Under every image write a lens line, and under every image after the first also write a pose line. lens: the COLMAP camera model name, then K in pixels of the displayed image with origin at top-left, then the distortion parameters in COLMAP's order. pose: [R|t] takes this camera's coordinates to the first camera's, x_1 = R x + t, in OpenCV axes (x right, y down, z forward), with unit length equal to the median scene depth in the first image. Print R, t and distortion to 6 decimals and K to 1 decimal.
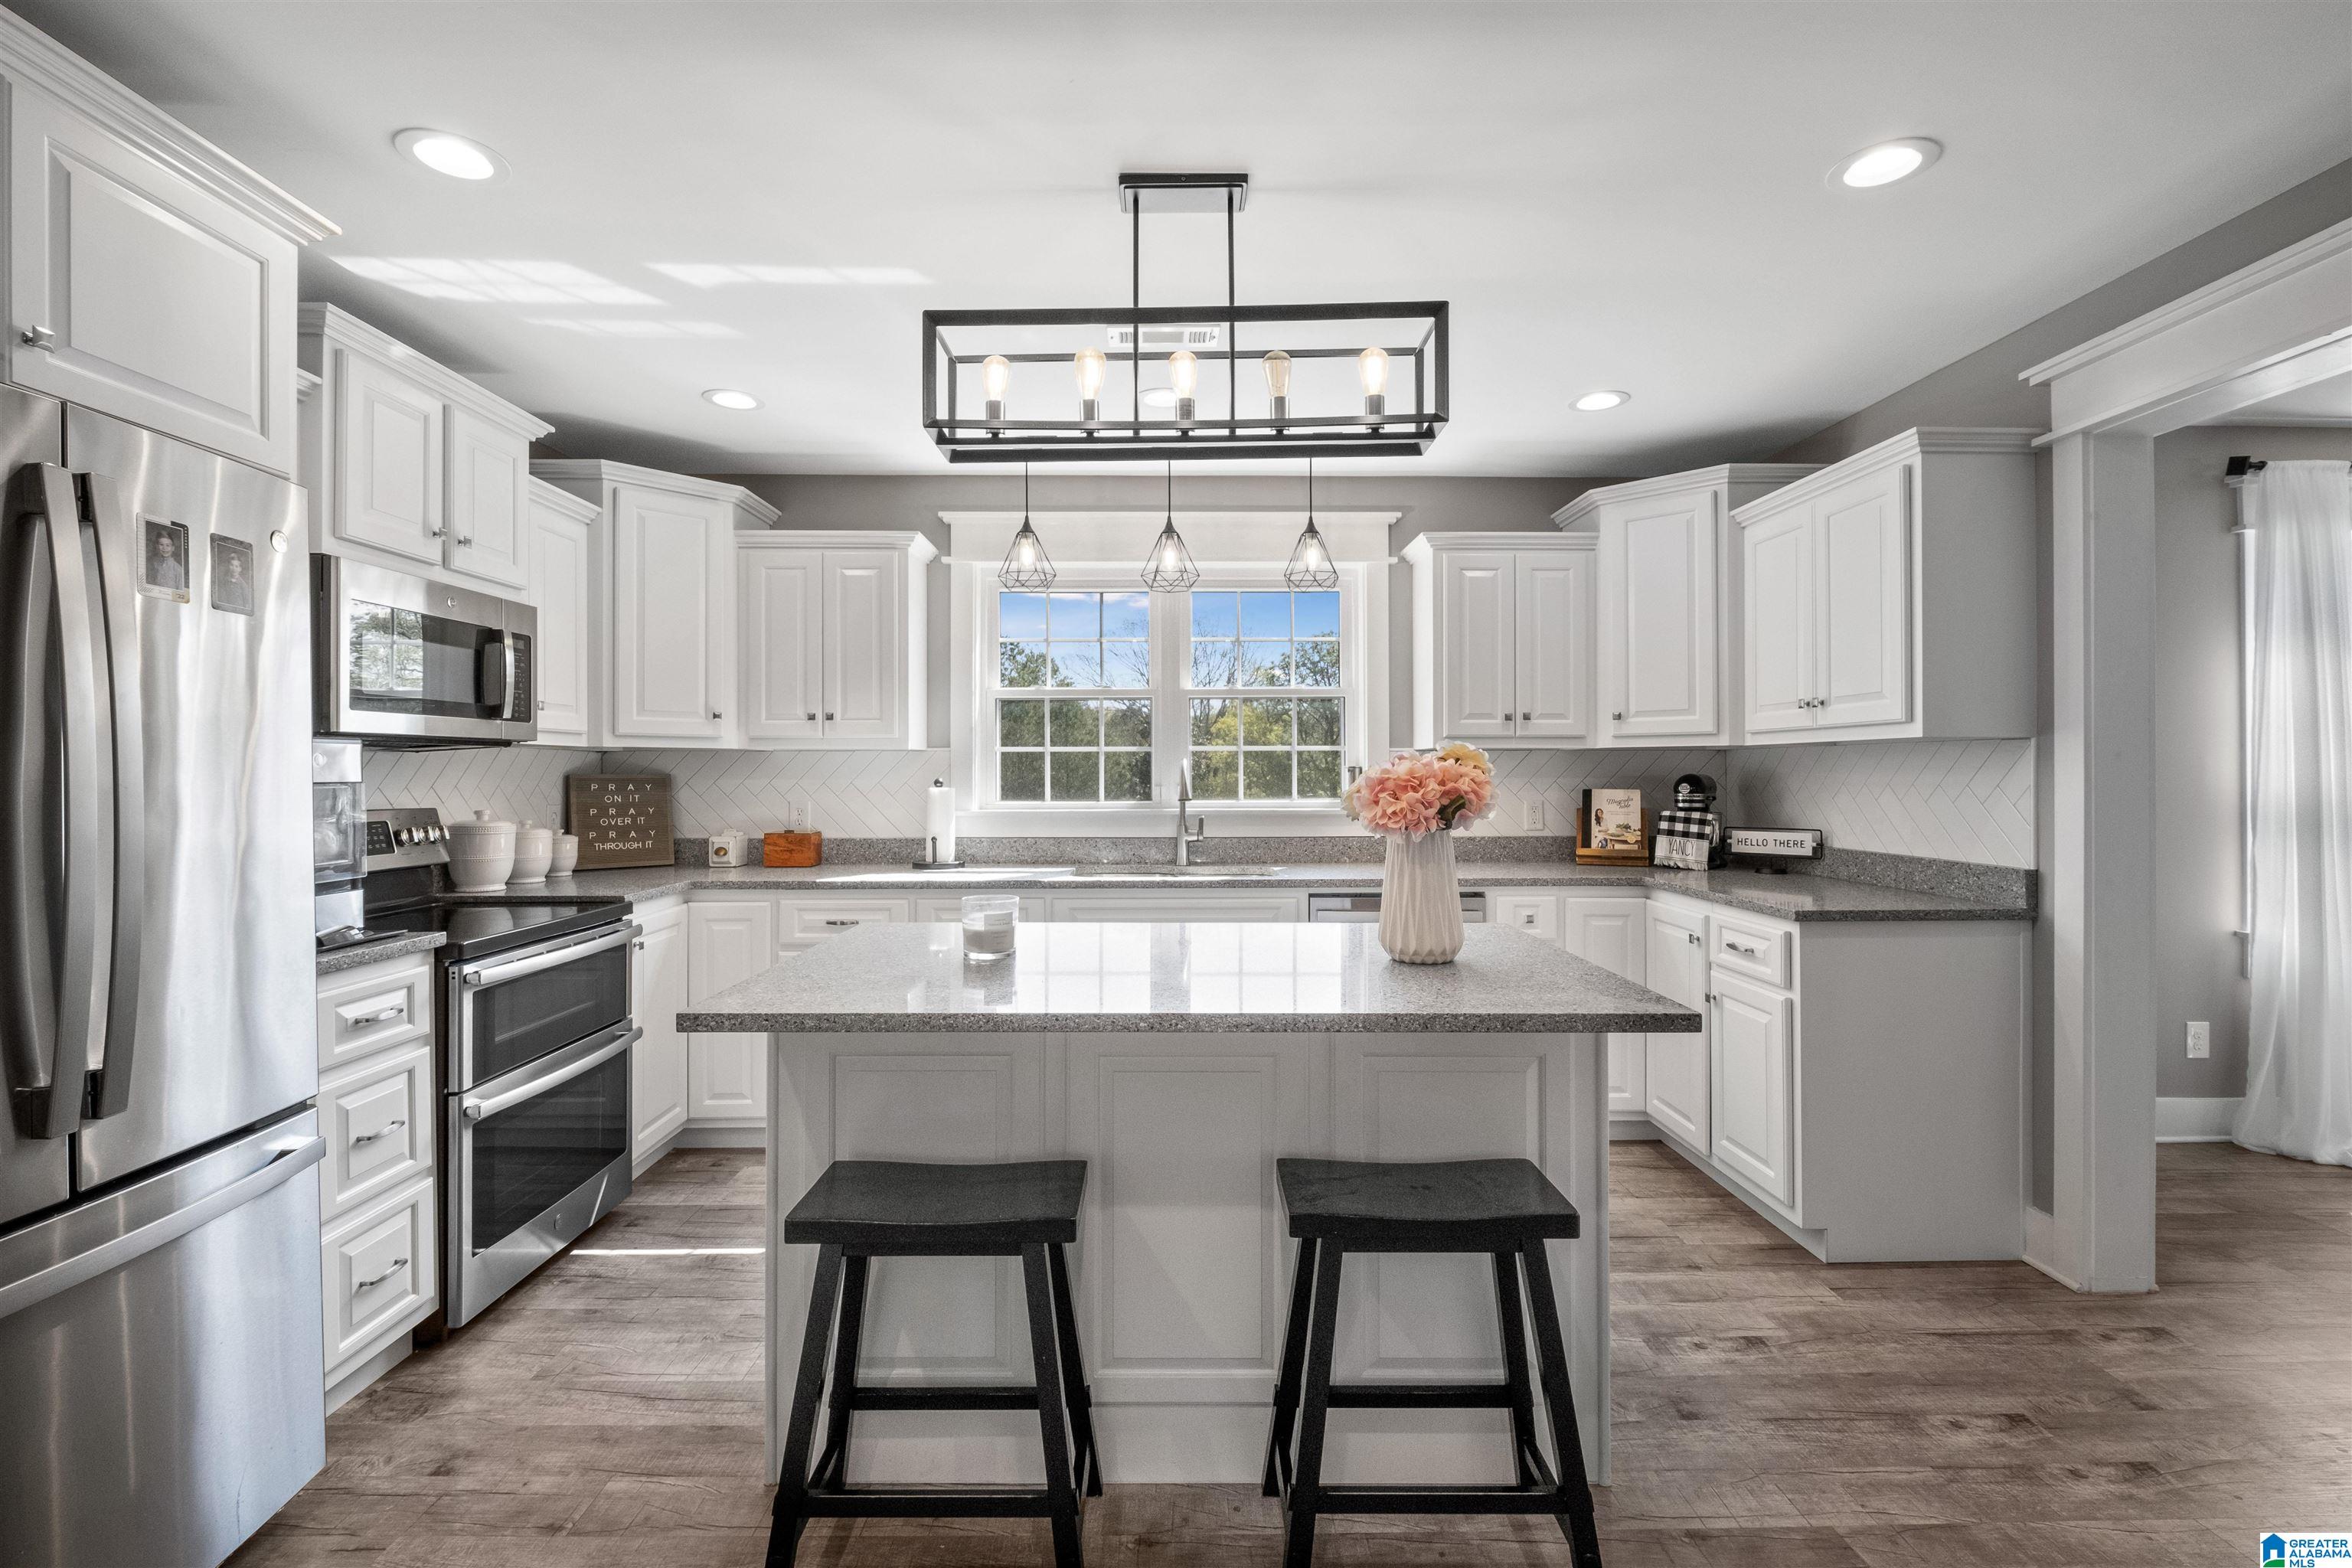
lens RADIAL K [[1035.8, 0, 1170.2], [0, 1035.8, 773.9], [0, 0, 1]] dist [-0.005261, -0.001024]
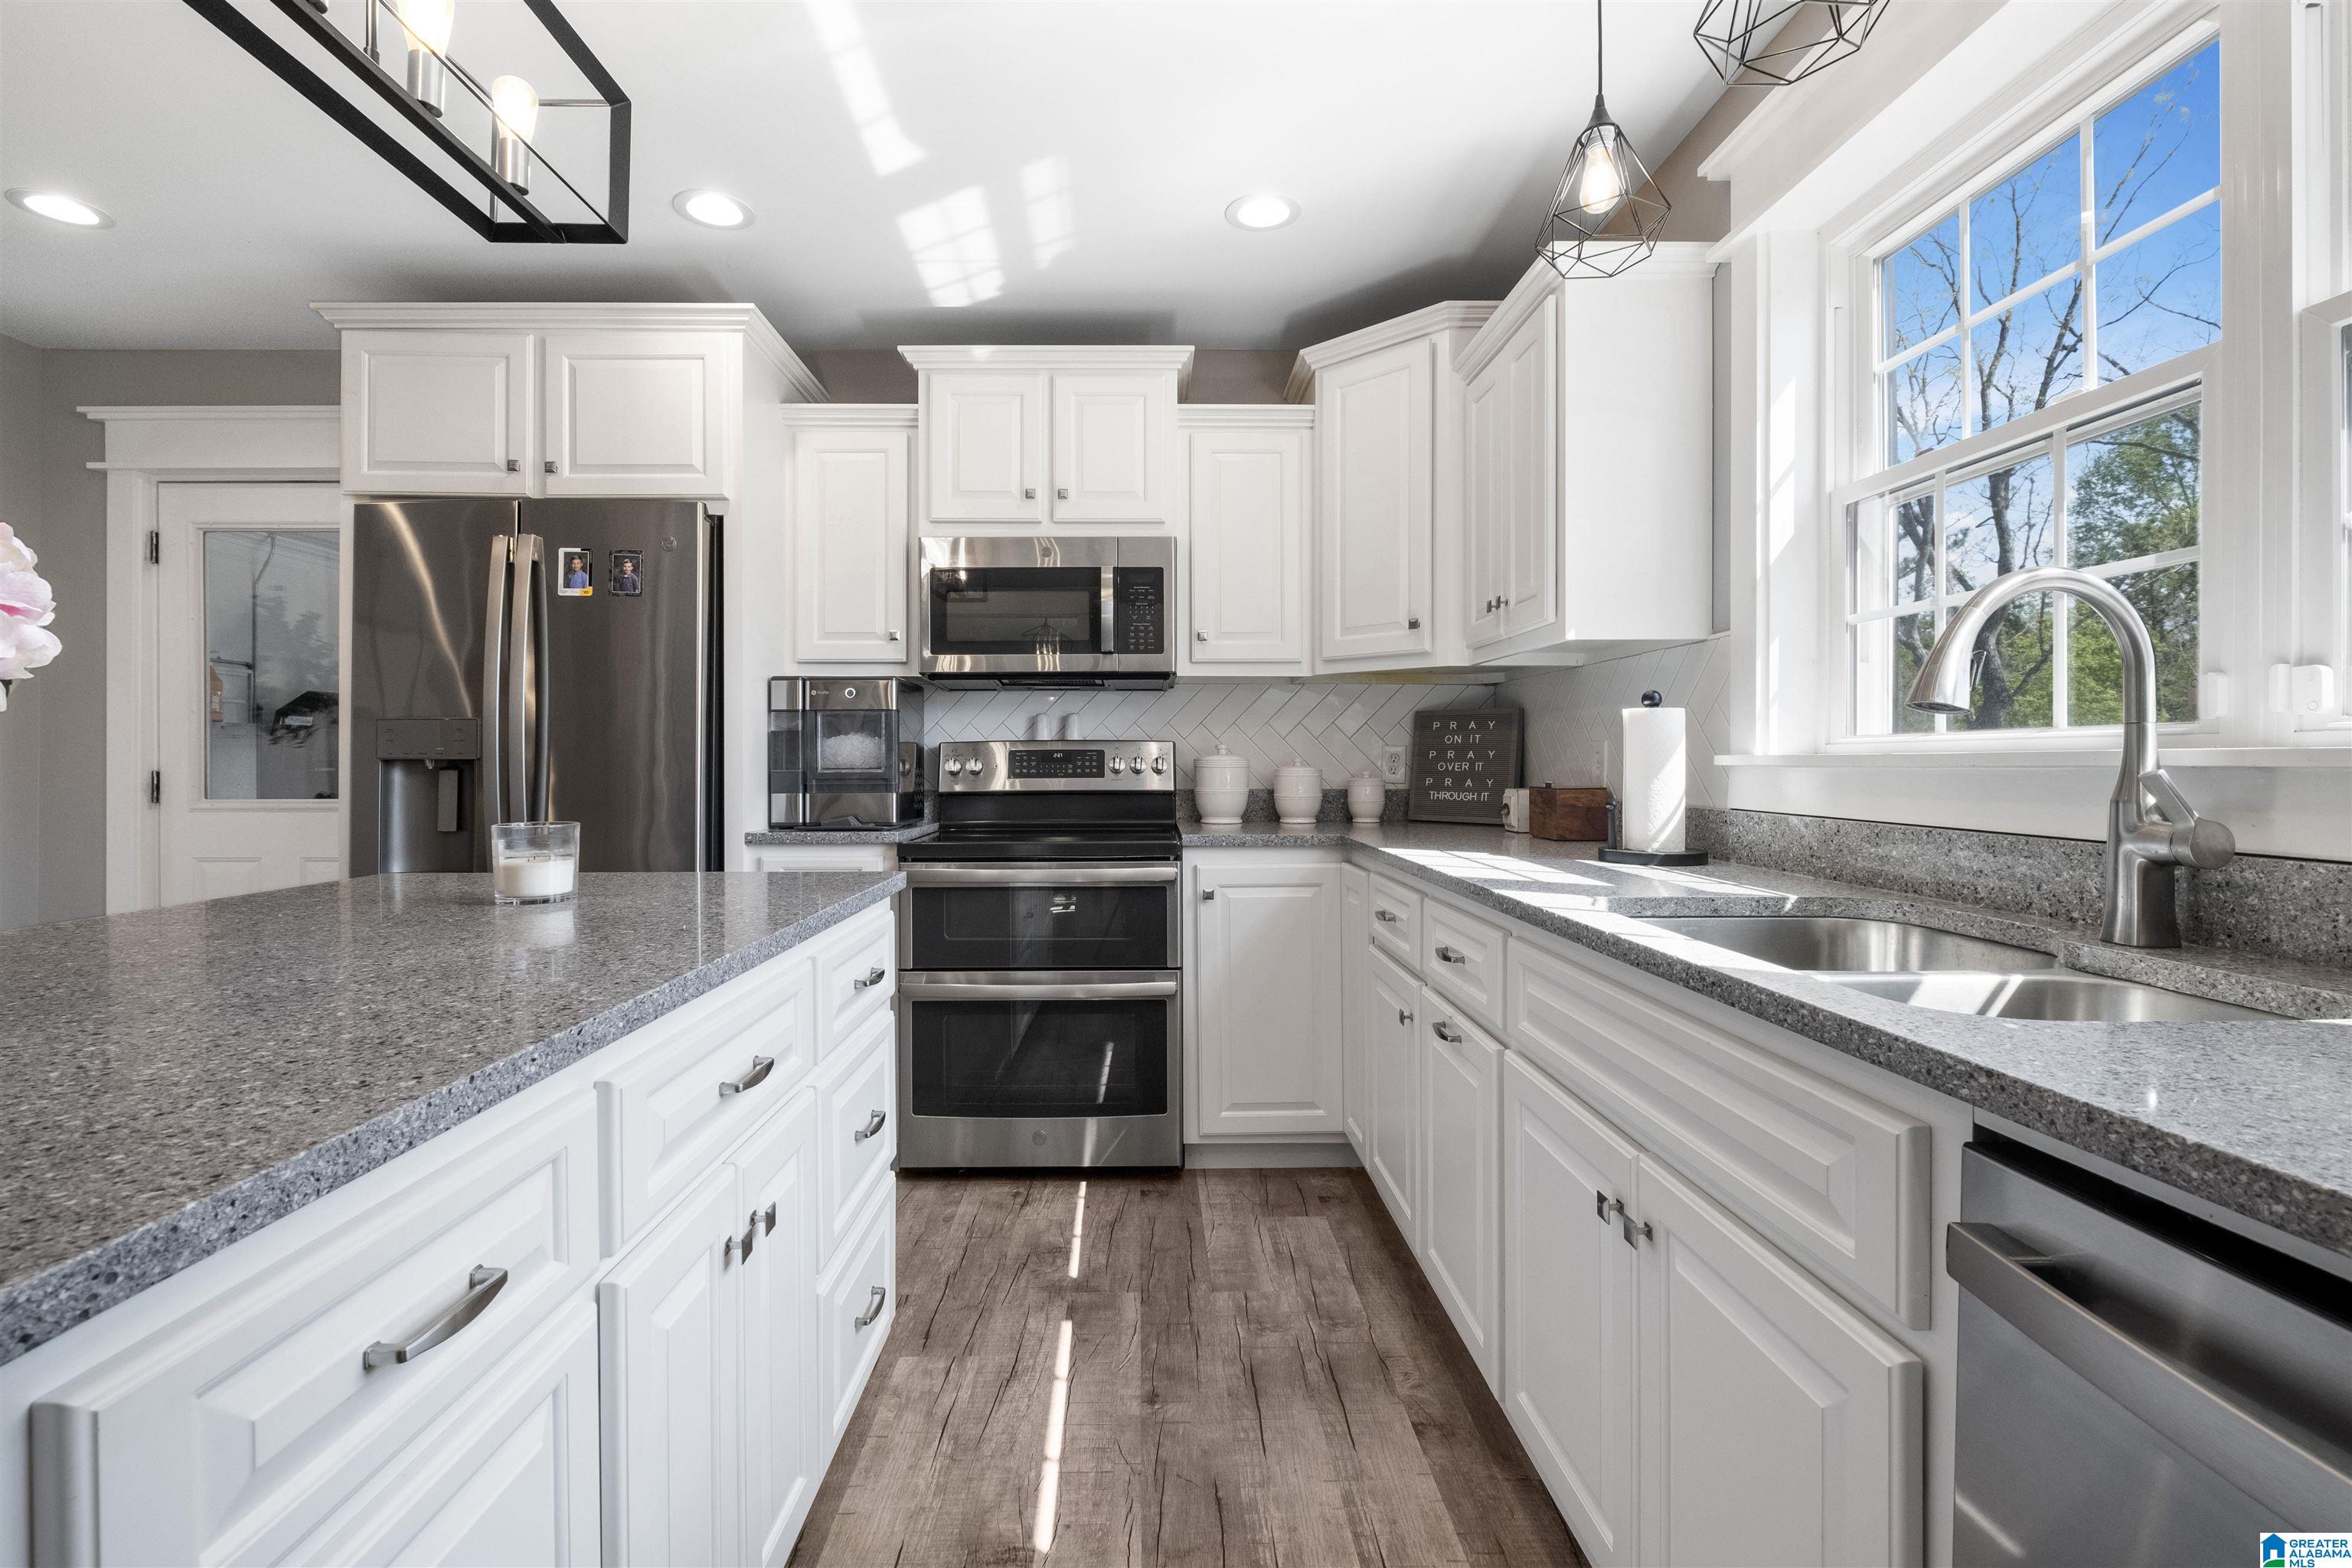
lens RADIAL K [[1035.8, 0, 1168.5], [0, 1035.8, 768.7], [0, 0, 1]] dist [-0.005261, -0.001024]
pose [[0.011654, 0.009470, -0.999887, 0.337936], [0.000297, 0.999955, 0.009474, 0.045609], [0.999932, -0.000408, 0.011650, 0.871828]]
